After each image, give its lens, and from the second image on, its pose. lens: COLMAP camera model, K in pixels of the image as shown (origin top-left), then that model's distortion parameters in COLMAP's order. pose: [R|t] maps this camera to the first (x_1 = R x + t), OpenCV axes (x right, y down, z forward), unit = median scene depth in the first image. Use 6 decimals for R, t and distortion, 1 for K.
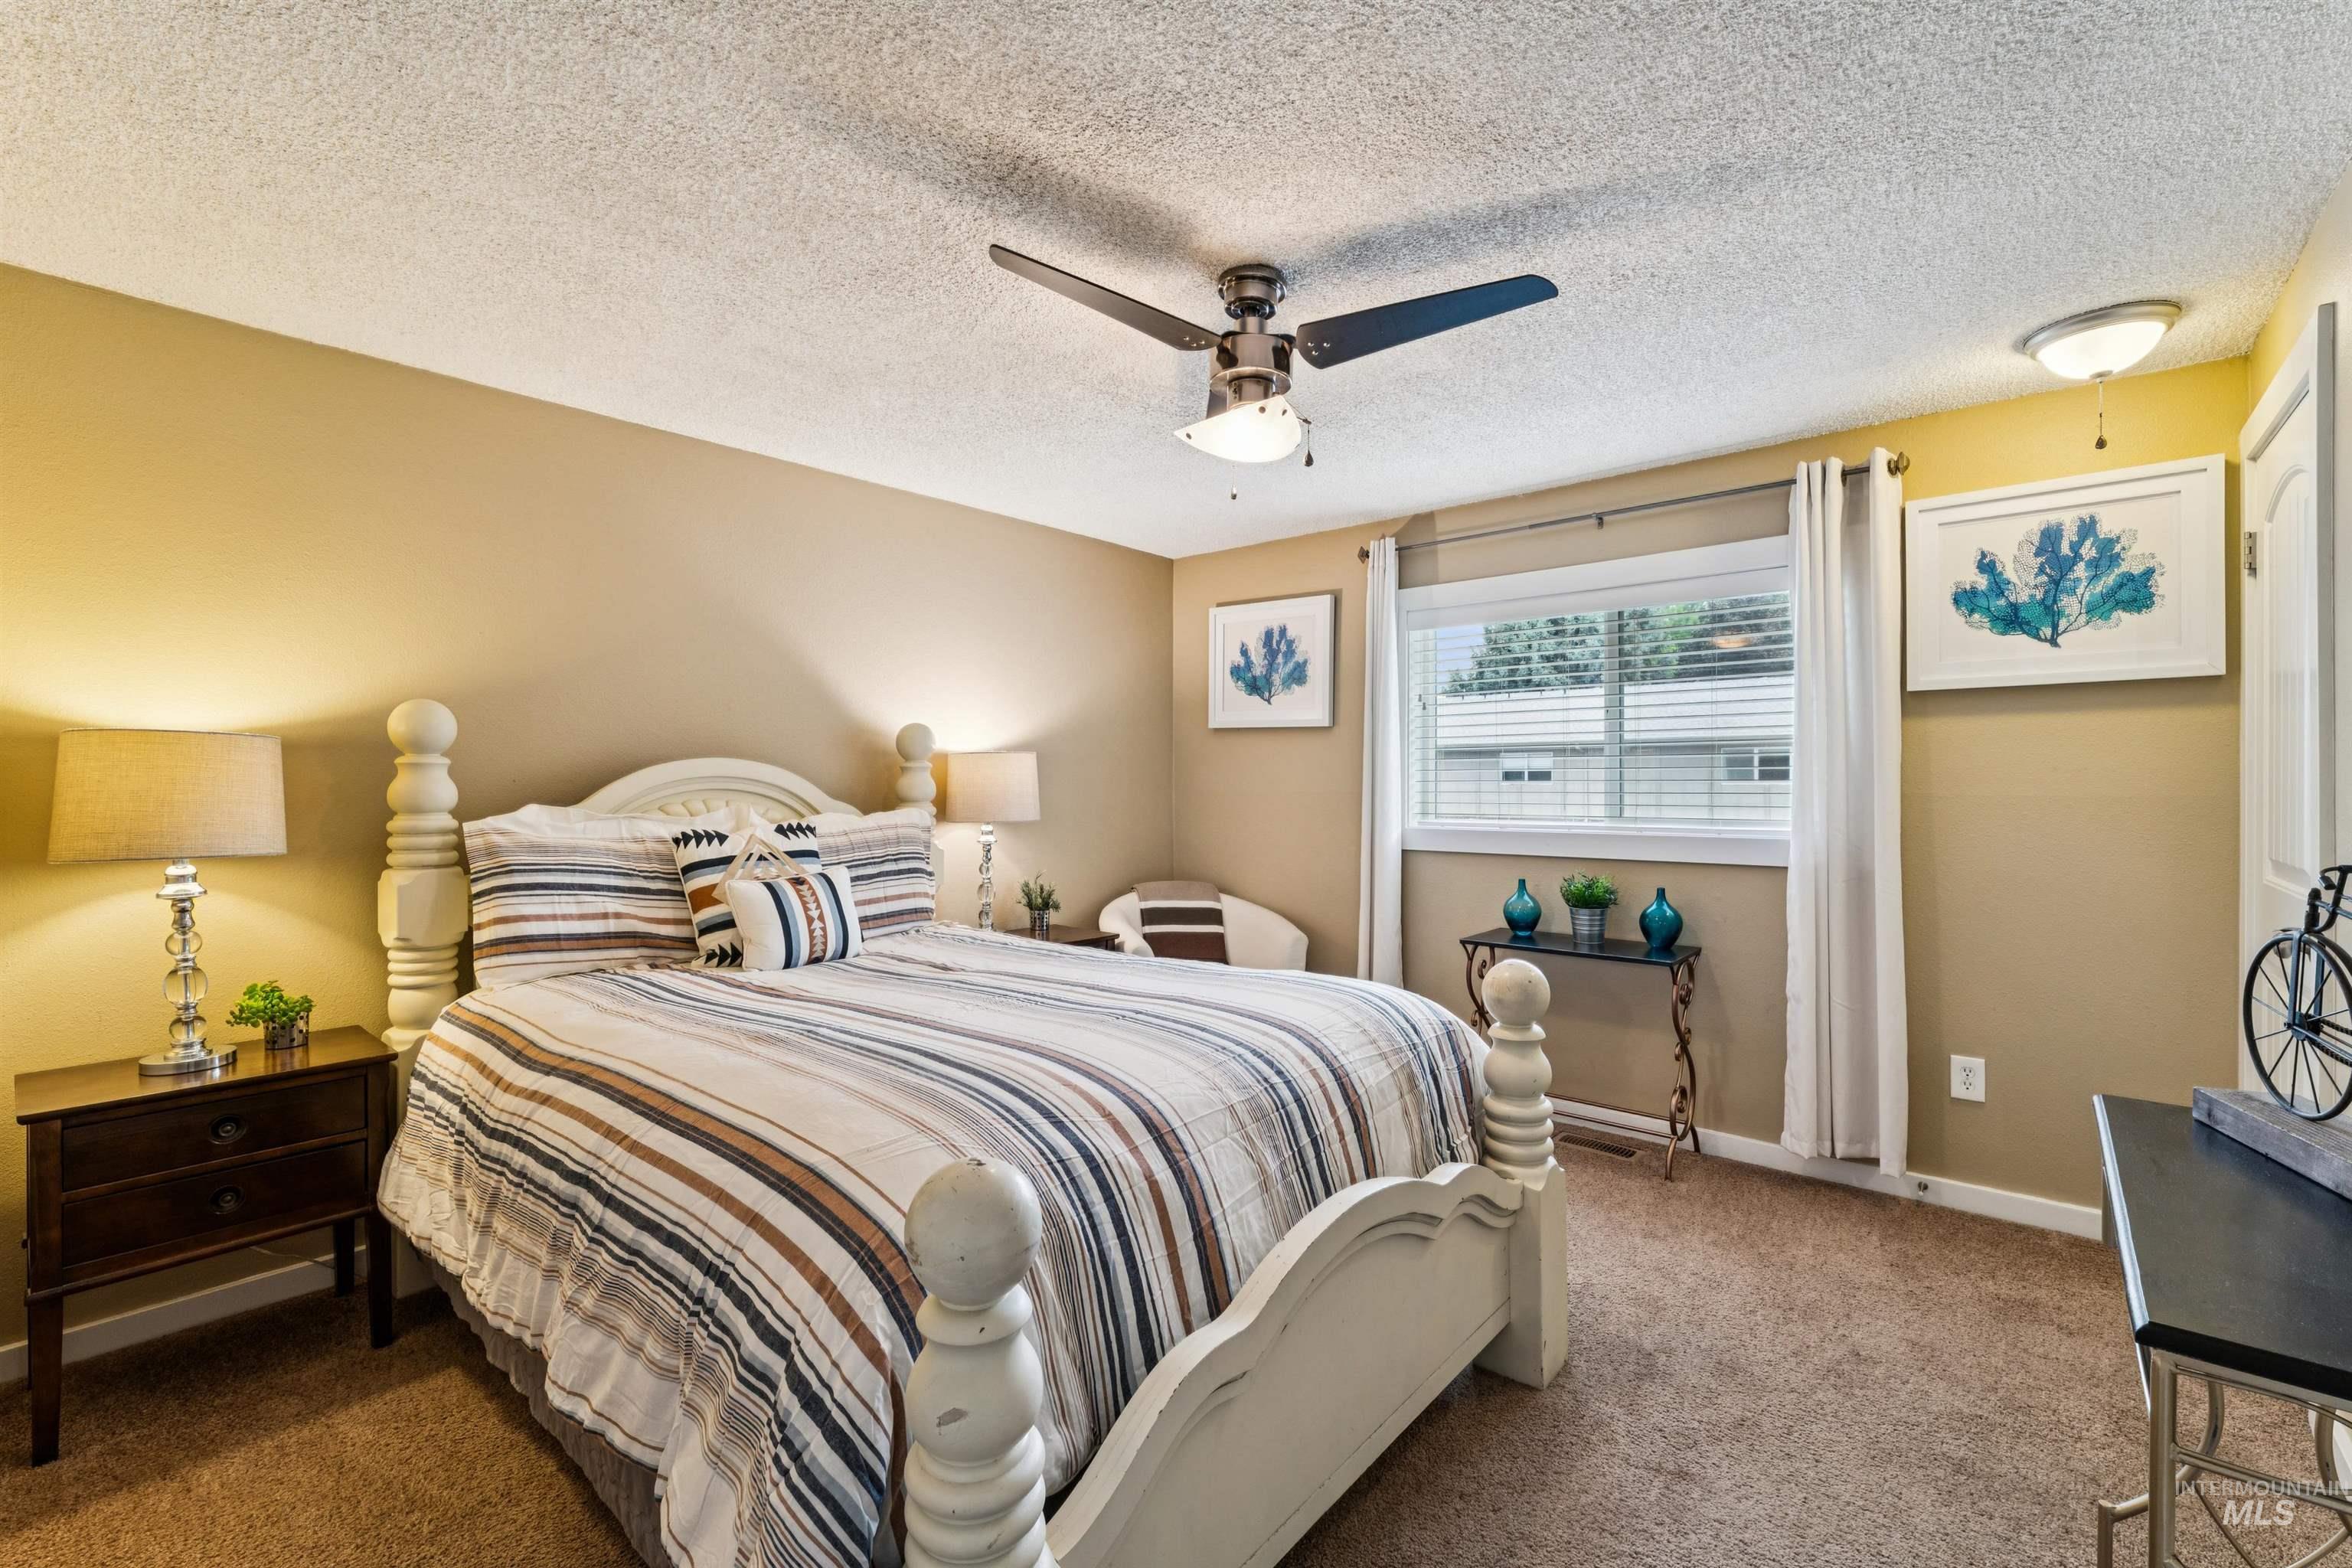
lens RADIAL K [[1005.2, 0, 1183.8], [0, 1005.2, 781.6], [0, 0, 1]] dist [-0.001538, -0.000866]
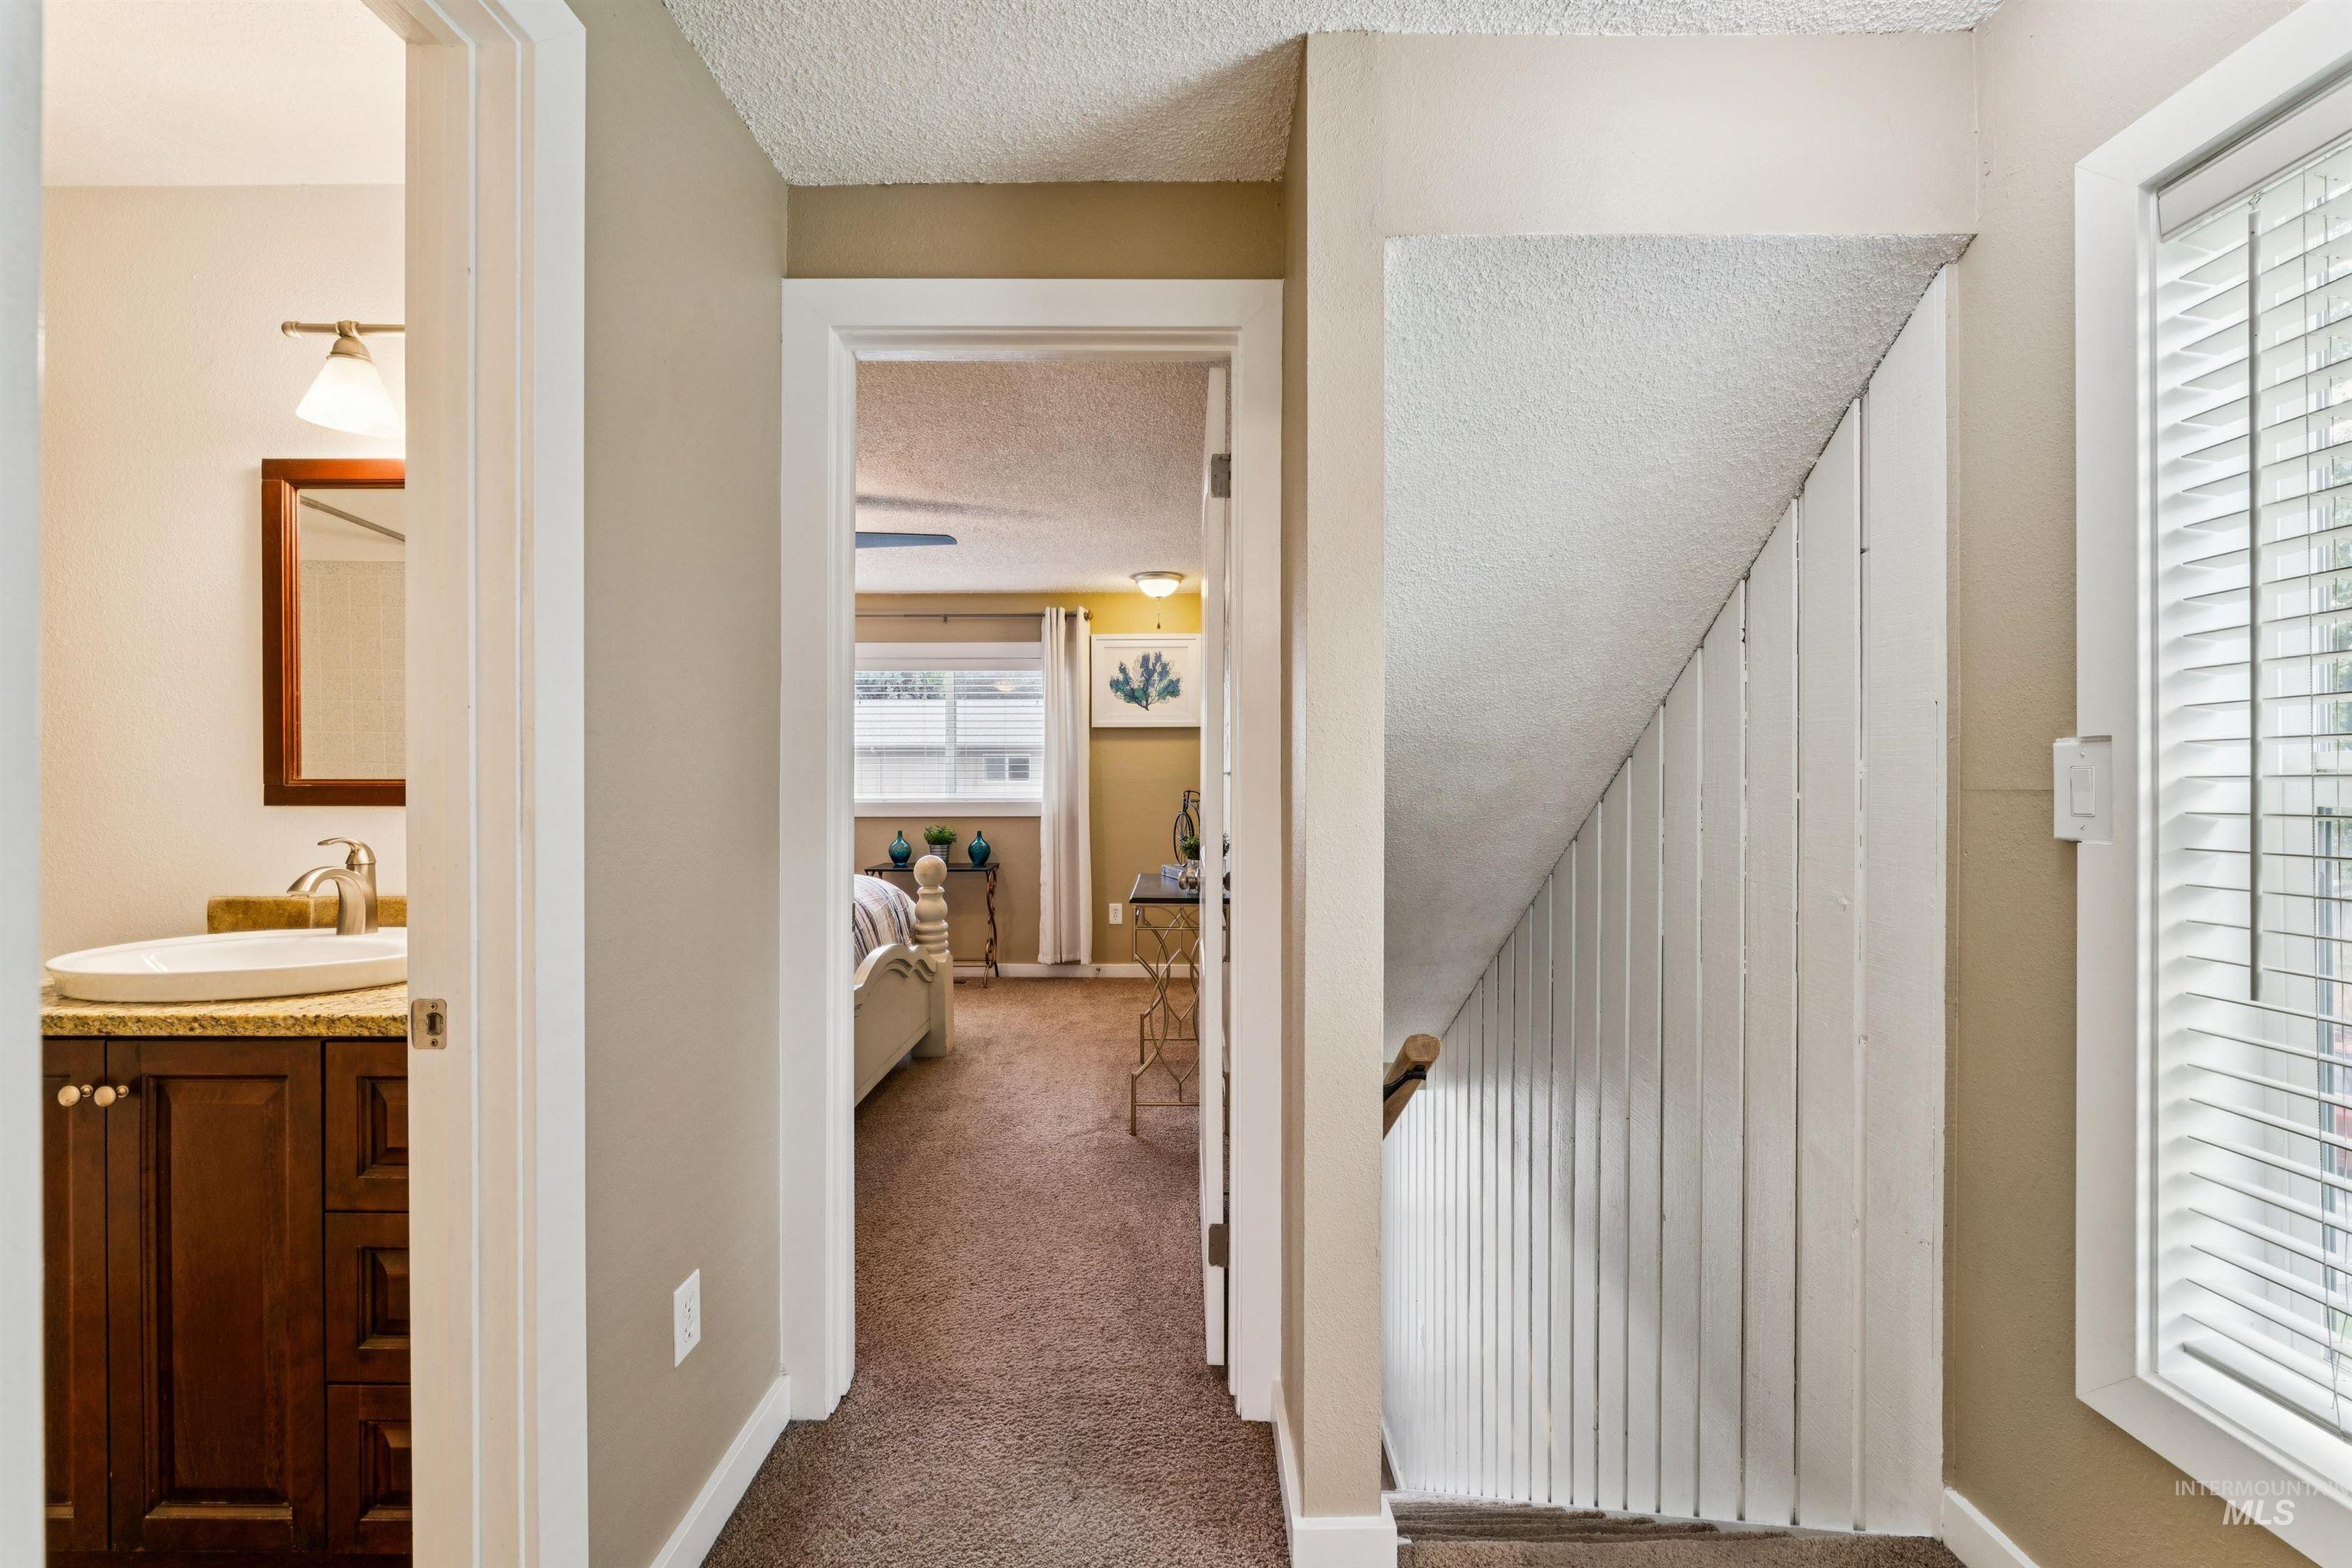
lens RADIAL K [[948.7, 0, 1174.3], [0, 948.7, 796.3], [0, 0, 1]] dist [-0.000405, 0.000003]
pose [[0.766313, -0.006657, 0.642433, -0.406701], [-0.001959, 0.999917, 0.012698, 0.026509], [-0.642464, -0.010989, 0.766237, -0.609891]]
